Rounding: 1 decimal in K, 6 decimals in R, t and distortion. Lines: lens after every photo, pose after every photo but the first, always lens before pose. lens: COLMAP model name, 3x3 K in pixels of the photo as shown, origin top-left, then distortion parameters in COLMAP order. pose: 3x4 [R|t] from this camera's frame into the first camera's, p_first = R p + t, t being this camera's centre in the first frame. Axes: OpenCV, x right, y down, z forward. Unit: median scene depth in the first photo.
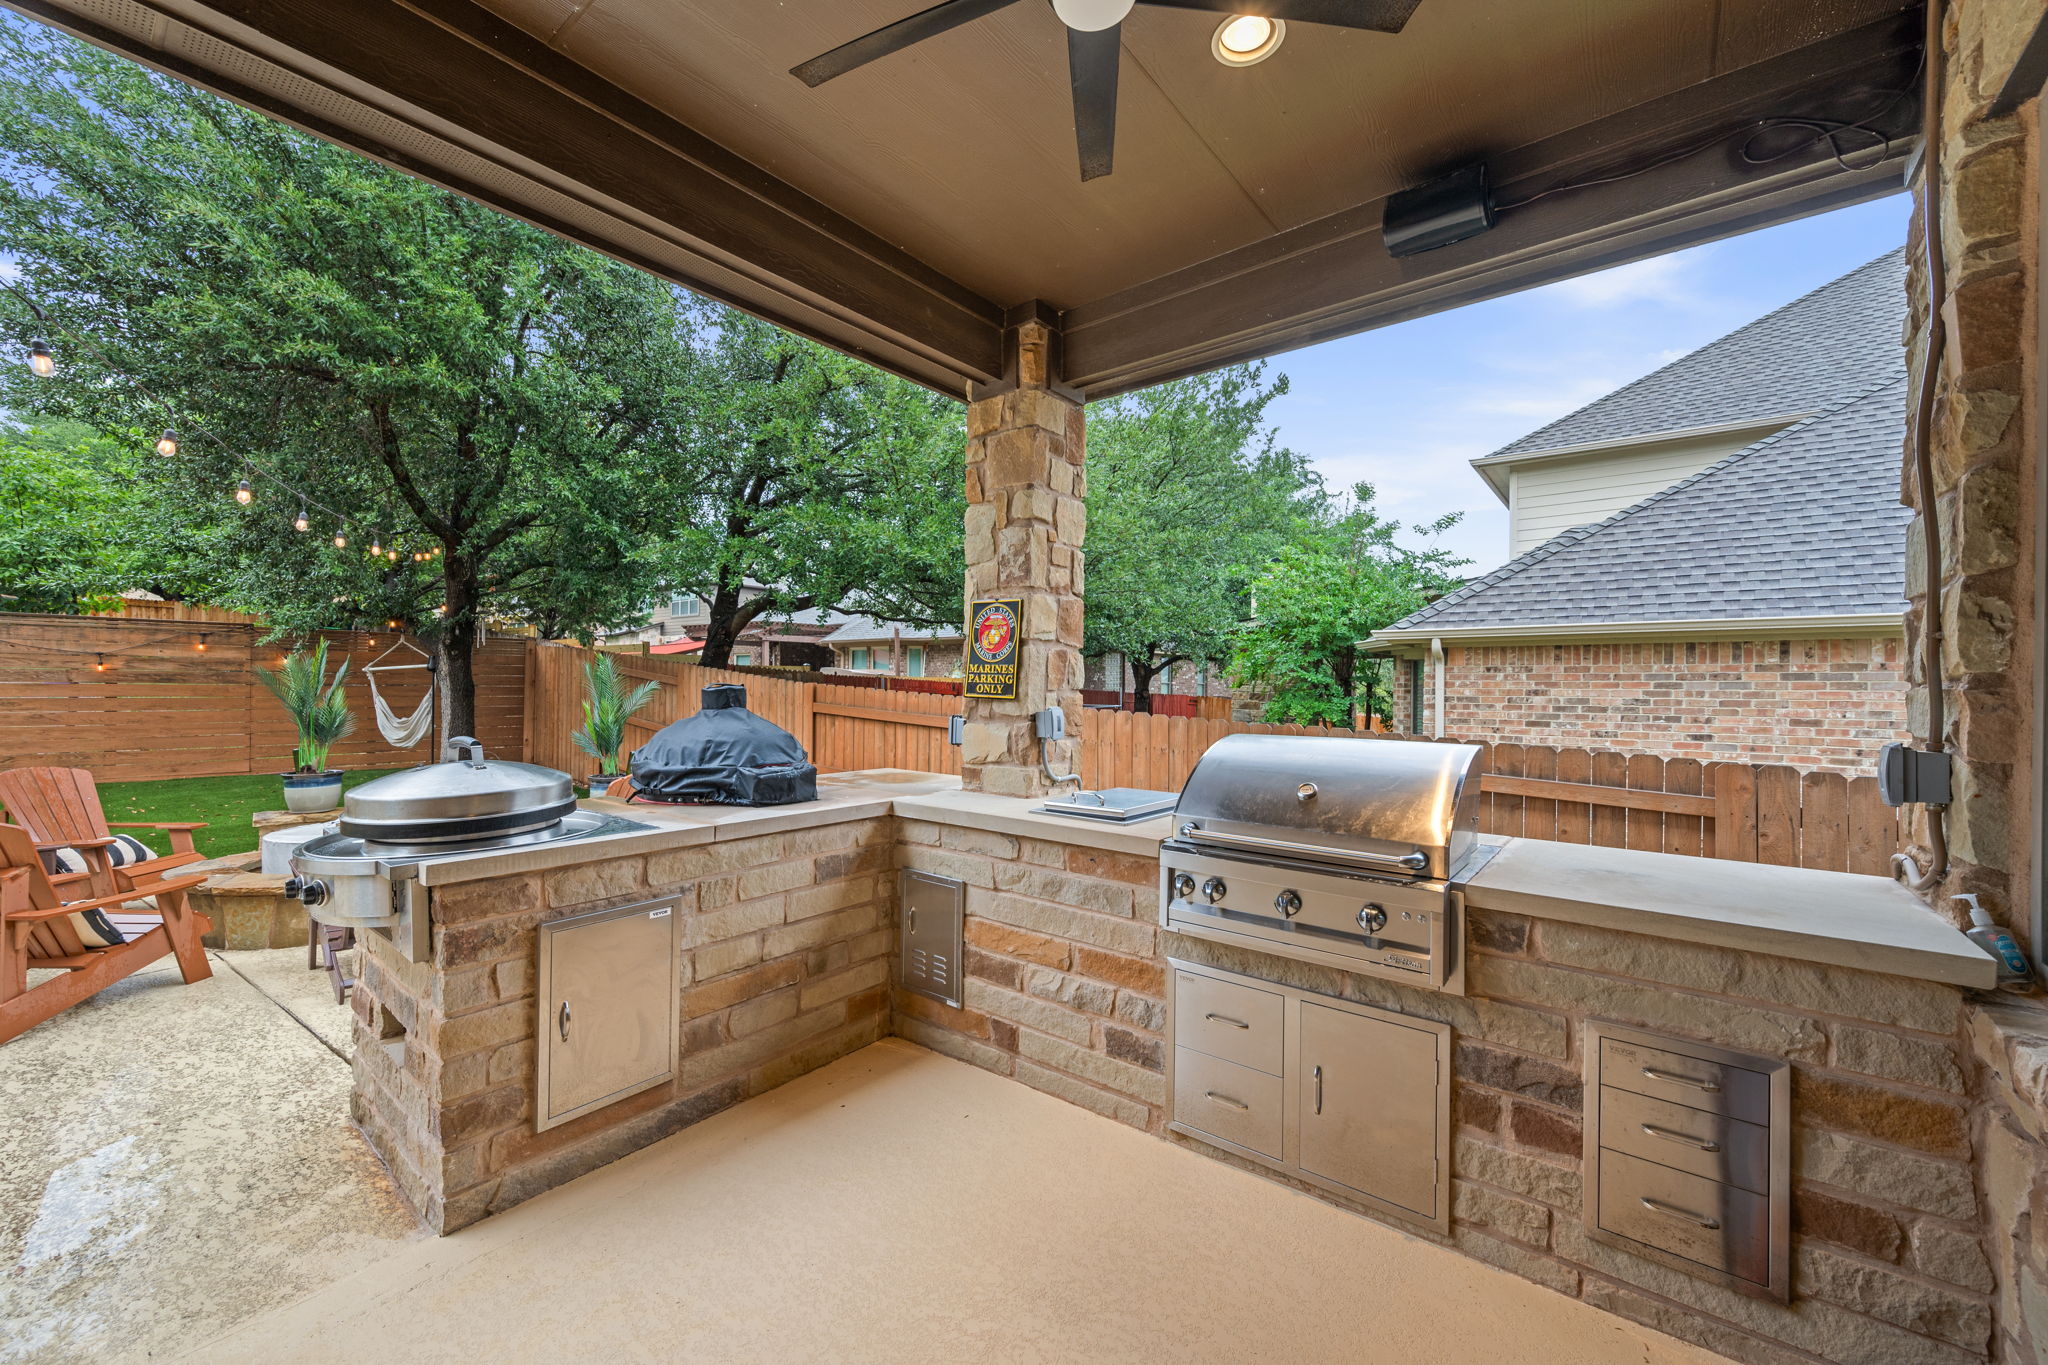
lens RADIAL K [[788.5, 0, 1021.5], [0, 788.5, 683.7], [0, 0, 1]] dist [0.000476, -0.000225]
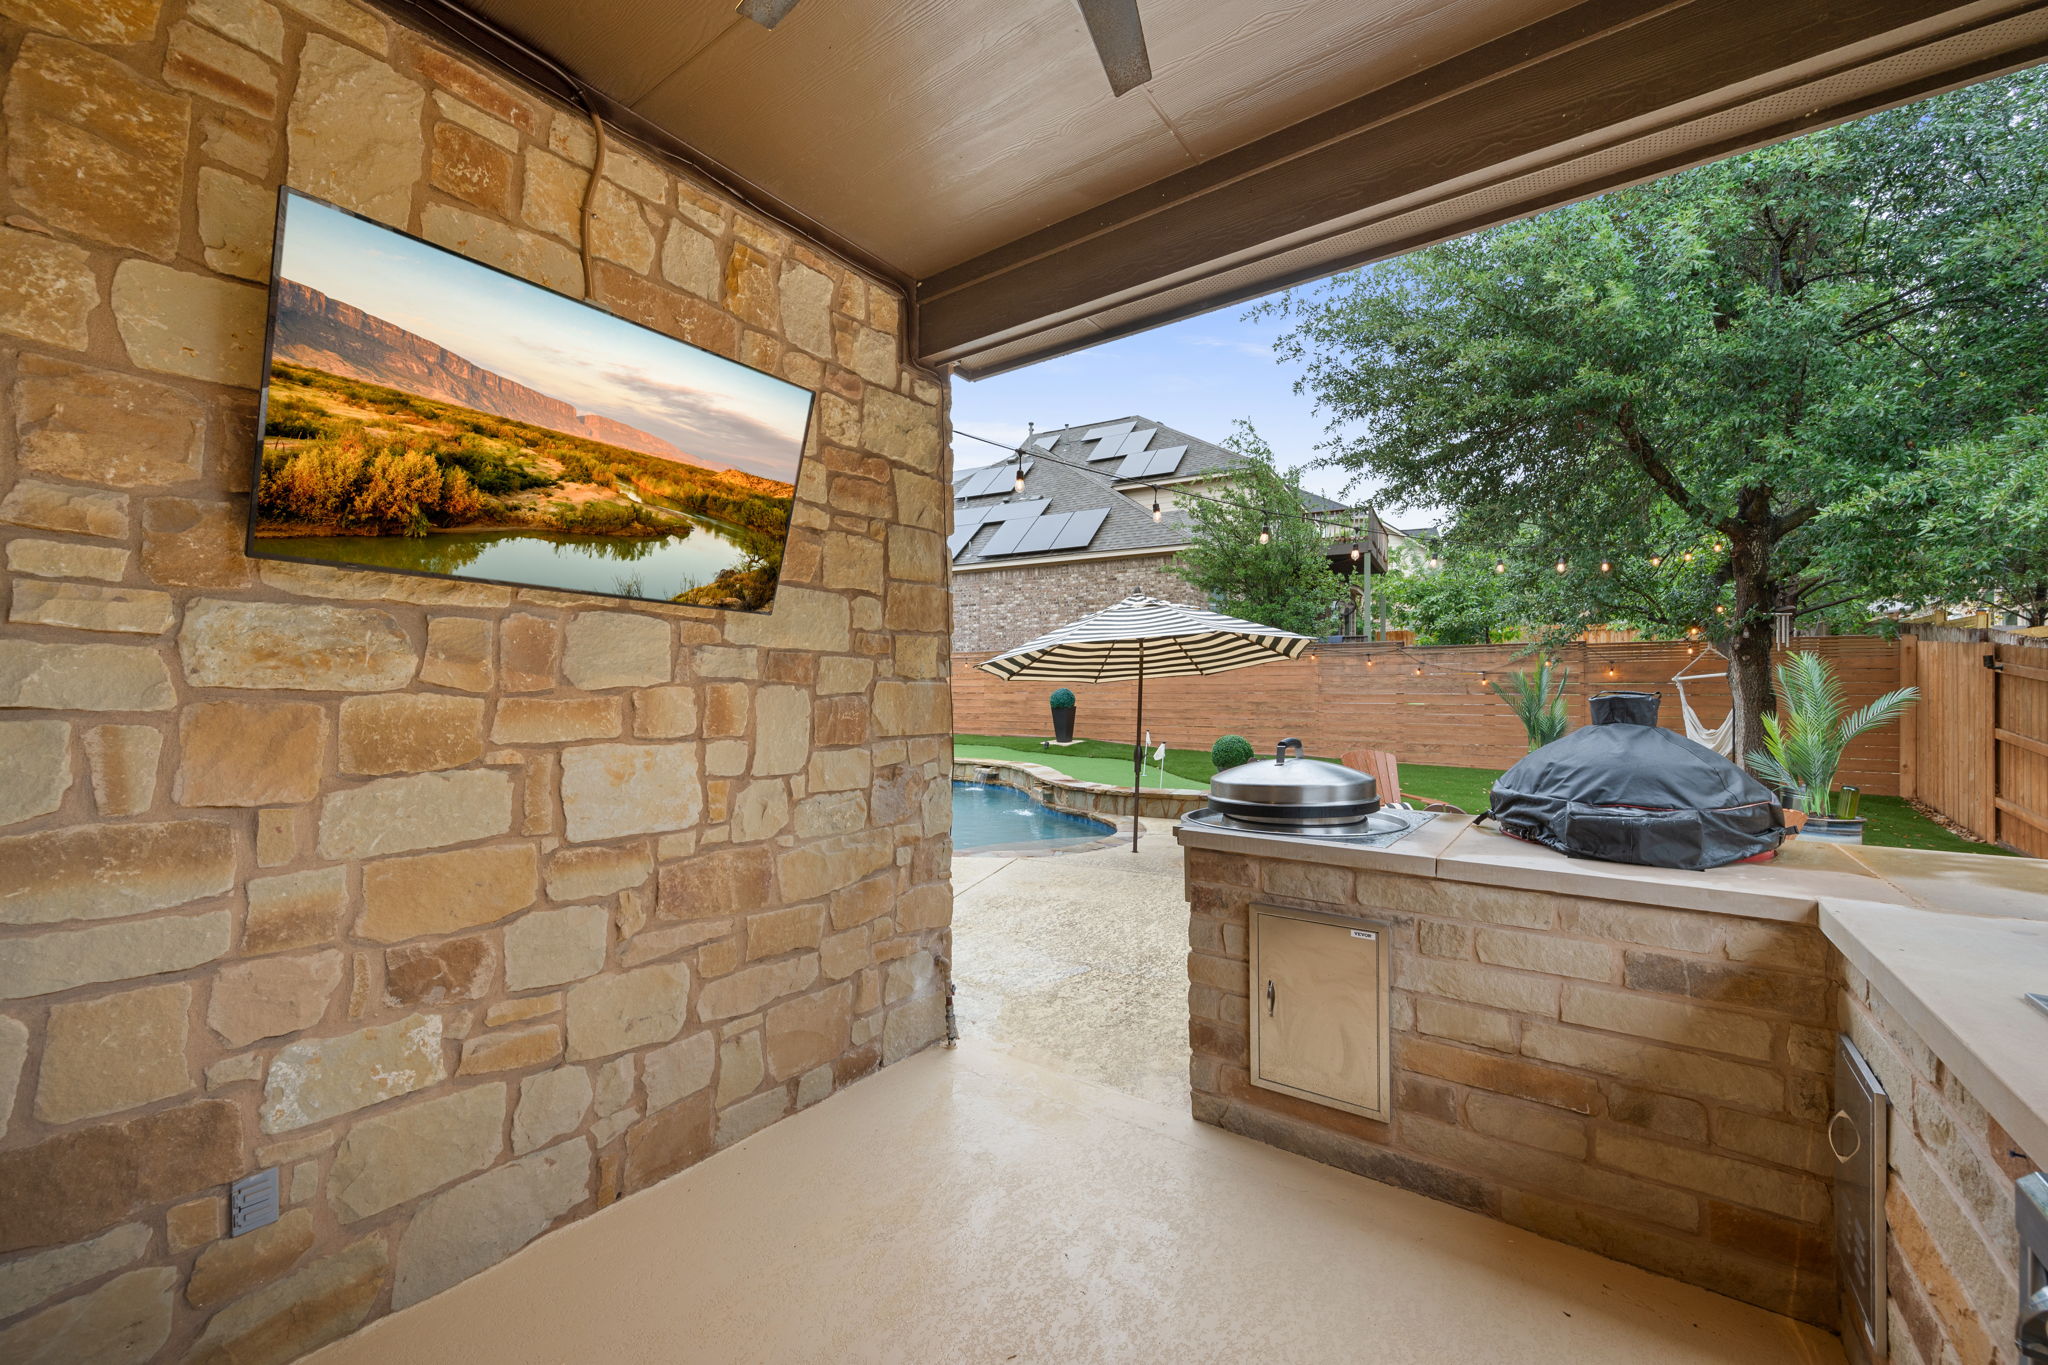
lens RADIAL K [[788.5, 0, 1026.4], [0, 788.5, 688.1], [0, 0, 1]] dist [0.000476, -0.000225]
pose [[0.061408, -0.010951, -0.998053, 0.386403], [0.003698, 0.999935, -0.010744, 0.002912], [0.998106, -0.003031, 0.061444, 0.448183]]
